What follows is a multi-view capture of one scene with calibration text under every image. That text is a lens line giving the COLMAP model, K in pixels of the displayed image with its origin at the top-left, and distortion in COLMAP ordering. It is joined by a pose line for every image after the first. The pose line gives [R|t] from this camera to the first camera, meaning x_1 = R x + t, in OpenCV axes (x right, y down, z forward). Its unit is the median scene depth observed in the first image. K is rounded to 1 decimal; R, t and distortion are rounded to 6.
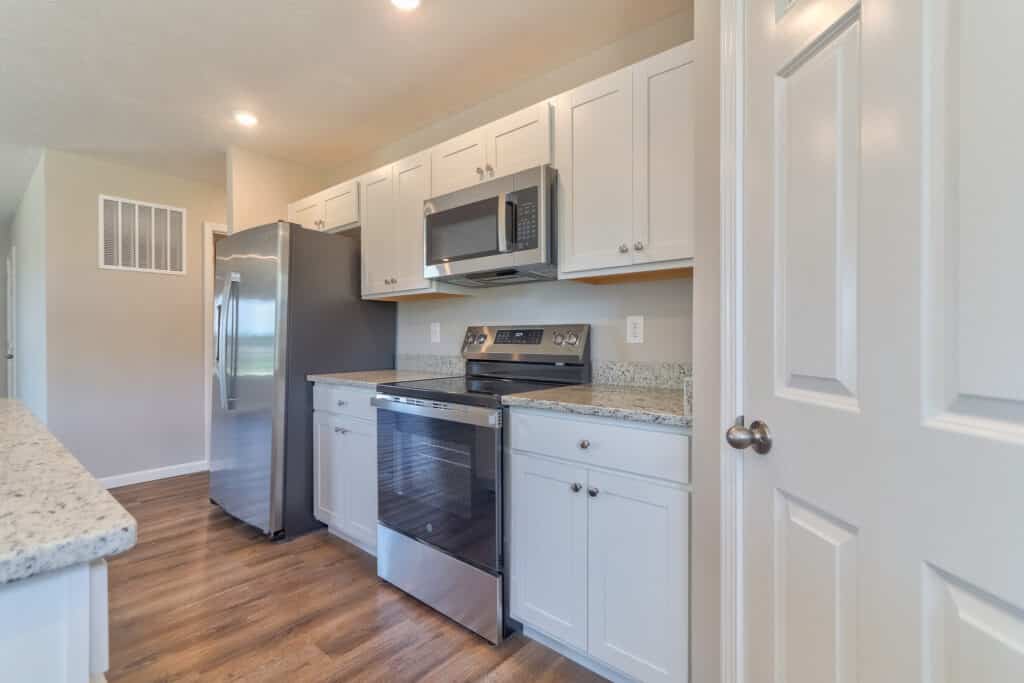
lens RADIAL K [[472.1, 0, 501.6], [0, 472.1, 337.6], [0, 0, 1]] dist [-0.001466, 0.001660]
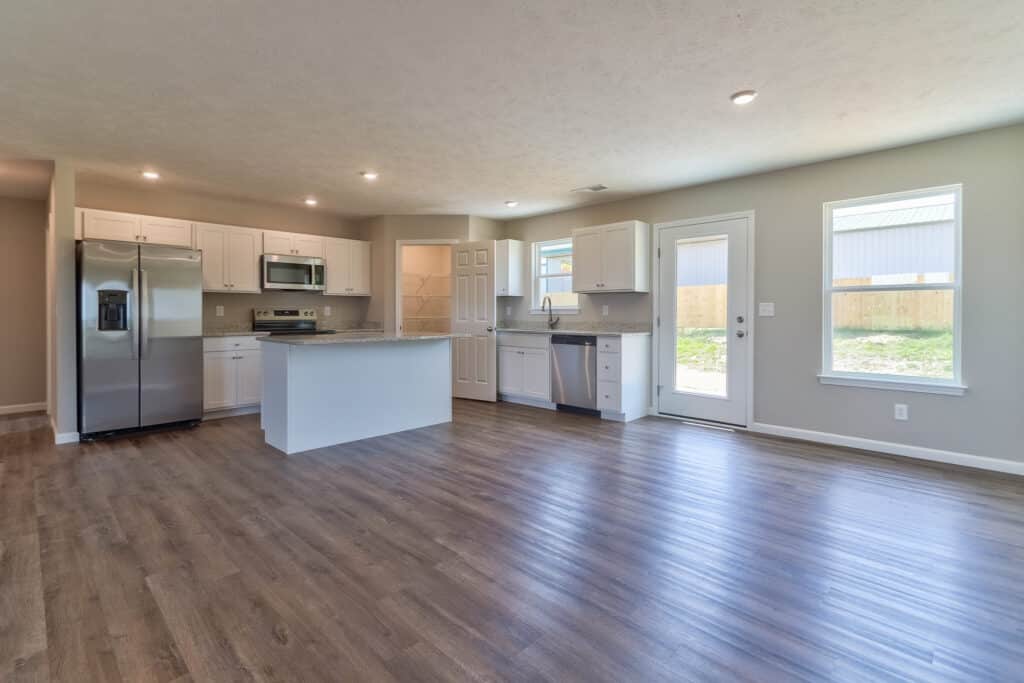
lens RADIAL K [[486.5, 0, 501.7], [0, 486.5, 321.1], [0, 0, 1]] dist [-0.000194, 0.000474]
pose [[0.071677, -0.014354, 0.997325, -2.876734], [0.002742, 0.999896, 0.014193, 0.007656], [-0.997424, 0.001717, 0.071709, -0.392671]]
